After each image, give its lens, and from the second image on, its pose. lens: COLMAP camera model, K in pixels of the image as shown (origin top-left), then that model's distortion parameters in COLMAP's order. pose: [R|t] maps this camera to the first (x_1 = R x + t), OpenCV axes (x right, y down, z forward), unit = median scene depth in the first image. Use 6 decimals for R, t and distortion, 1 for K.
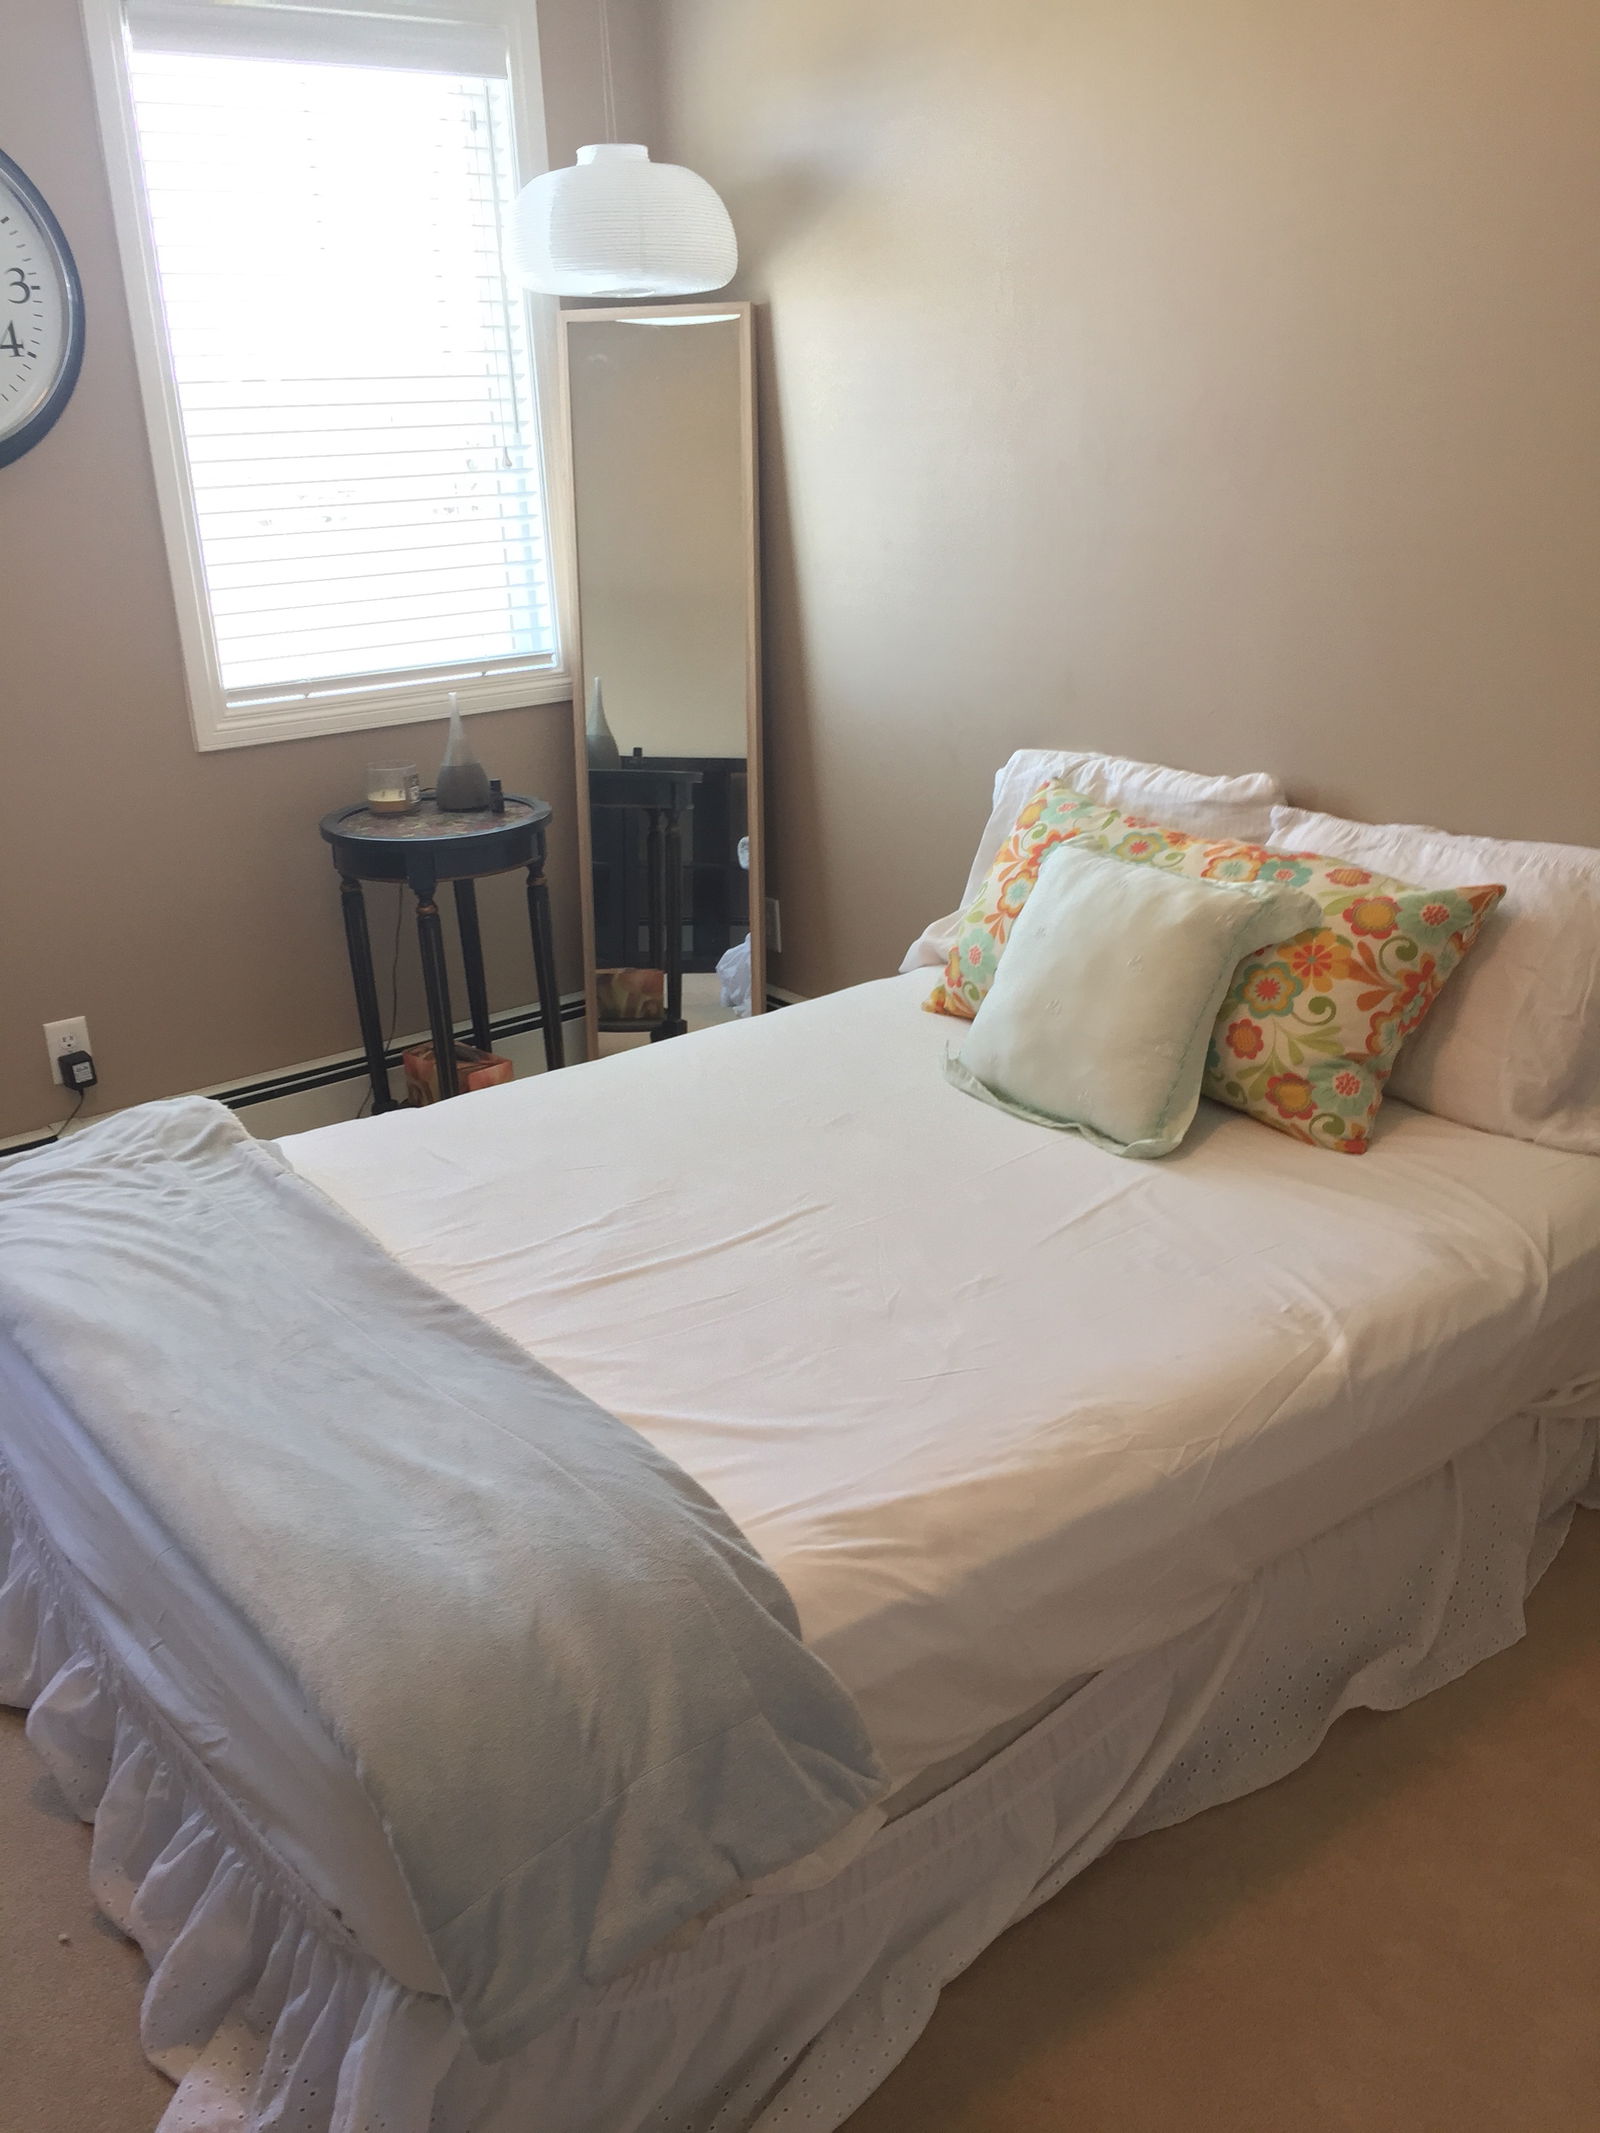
lens RADIAL K [[1805.5, 0, 800.0], [0, 1805.5, 1066.5], [0, 0, 1]] dist [0.072610, -0.072133]
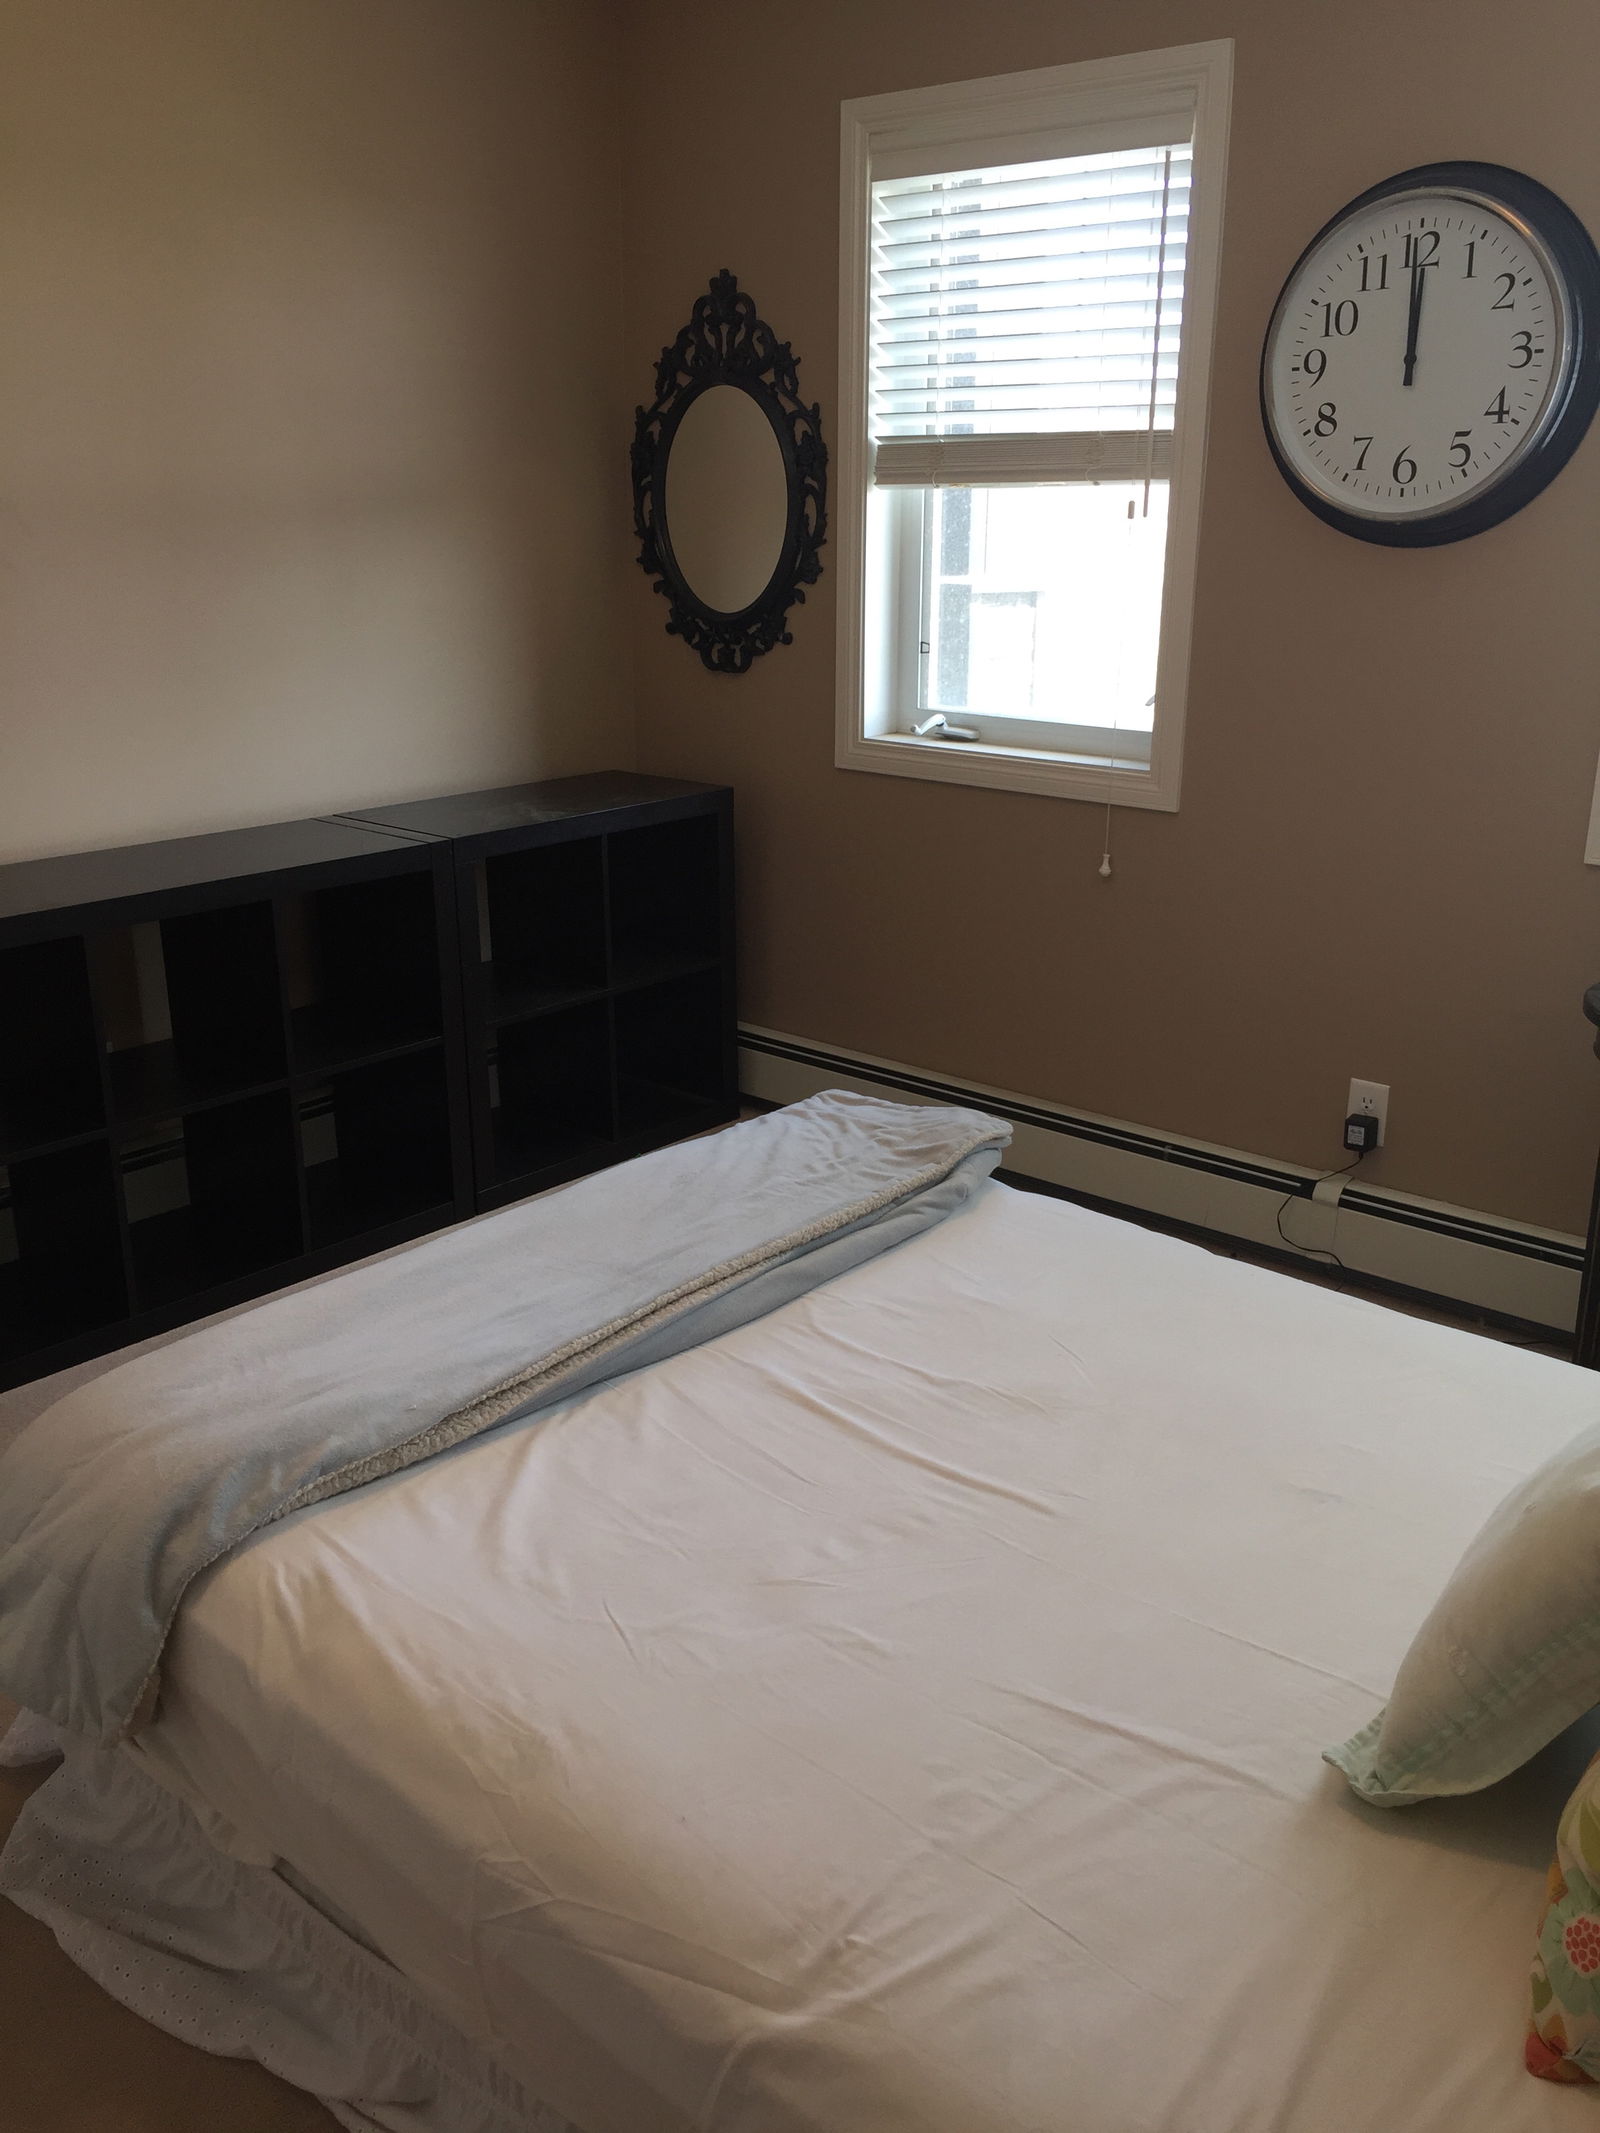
lens RADIAL K [[1805.5, 0, 800.0], [0, 1805.5, 1066.5], [0, 0, 1]] dist [0.072610, -0.072133]
pose [[0.194937, 0.338557, -0.920532, 0.663451], [-0.349390, 0.900939, 0.257362, -0.266965], [0.916475, 0.271455, 0.293915, 0.624895]]
